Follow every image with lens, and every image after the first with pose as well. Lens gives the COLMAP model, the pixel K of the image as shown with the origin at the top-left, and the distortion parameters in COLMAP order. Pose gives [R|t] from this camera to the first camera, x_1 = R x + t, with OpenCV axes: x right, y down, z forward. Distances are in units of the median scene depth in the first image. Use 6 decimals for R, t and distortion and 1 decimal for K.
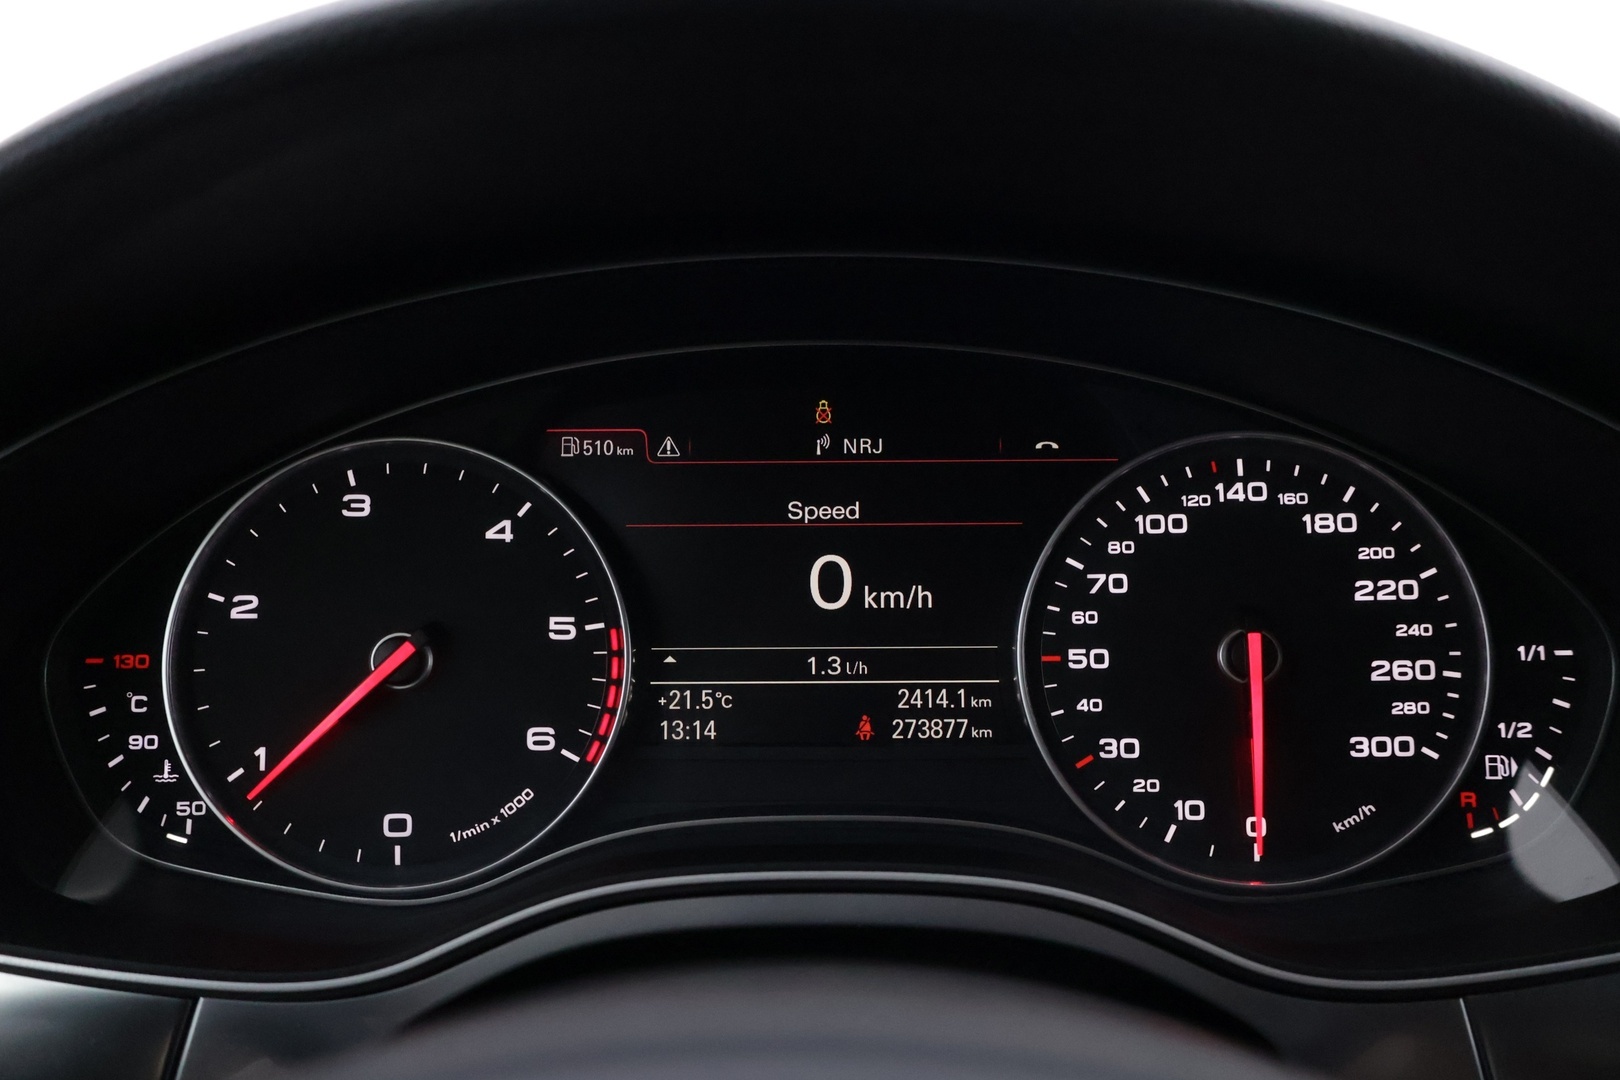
lens RADIAL K [[1359.3, 0, 809.8], [0, 1359.3, 540.6], [0, 0, 1]] dist [-0.000458, -0.001021]
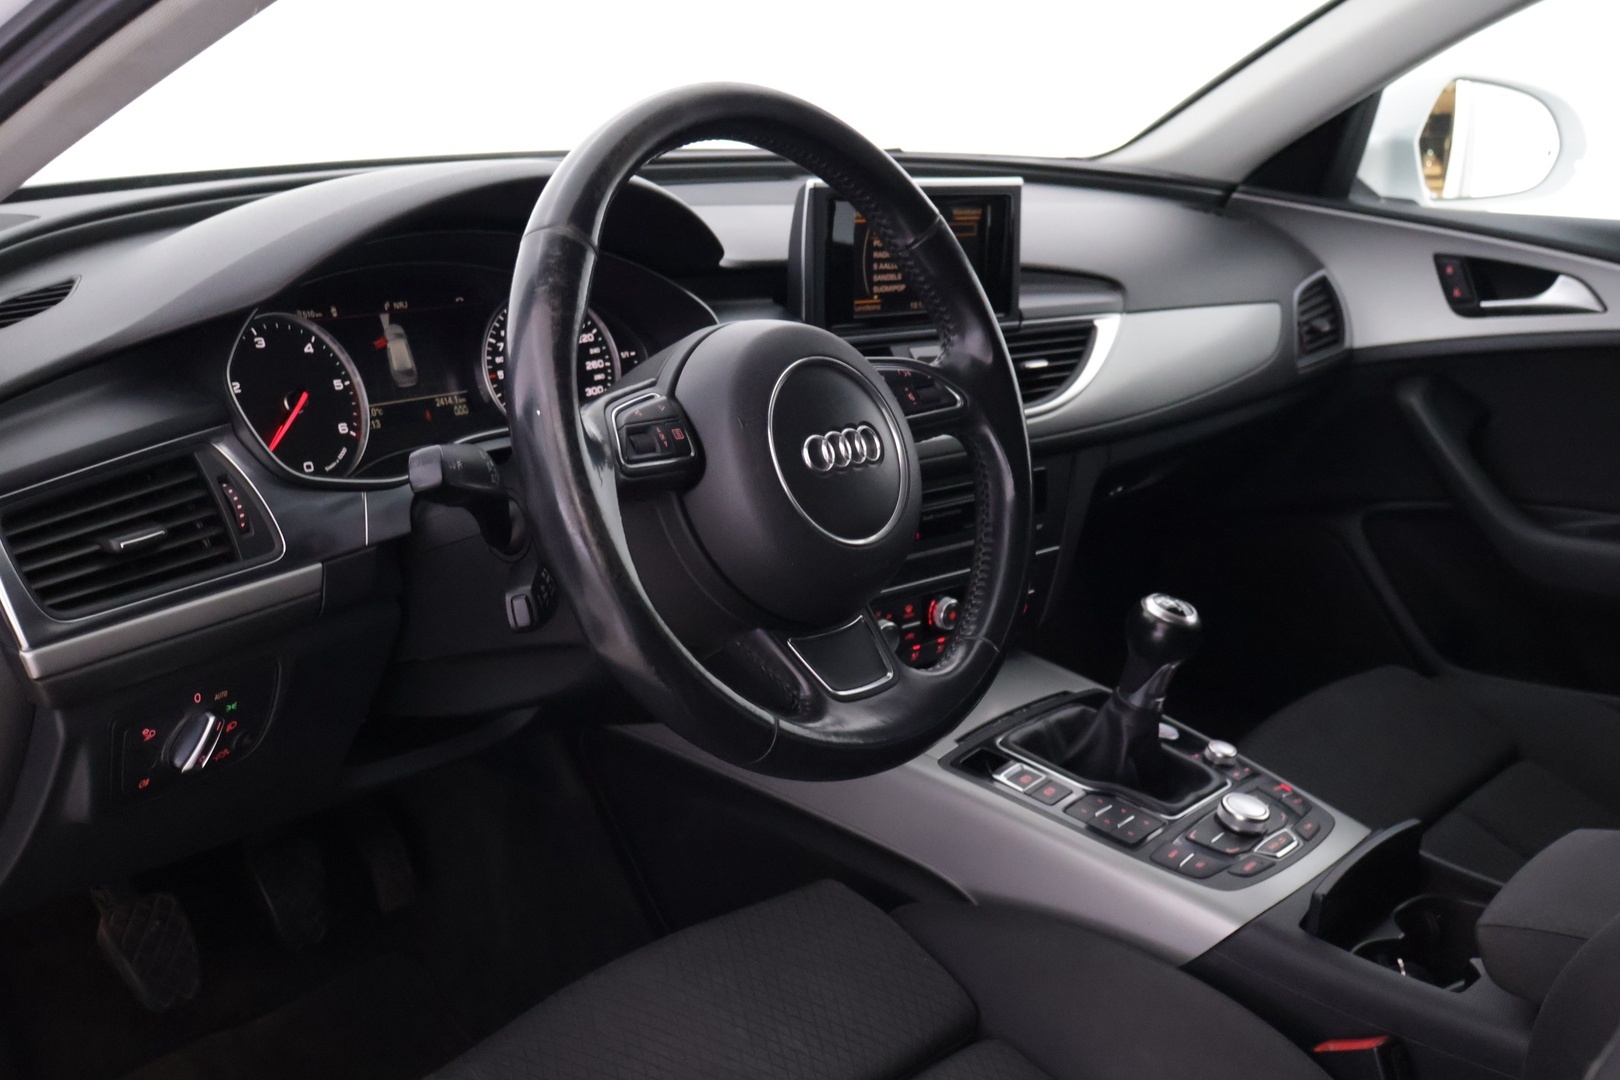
lens RADIAL K [[1891.1, 0, 808.5], [0, 1891.1, 541.8], [0, 0, 1]] dist [0.022160, 0.000000]
pose [[0.642656, -0.168664, 0.747359, -2.291170], [0.149099, 0.984350, 0.093937, 0.151830], [-0.751507, 0.051062, 0.657747, -1.931073]]
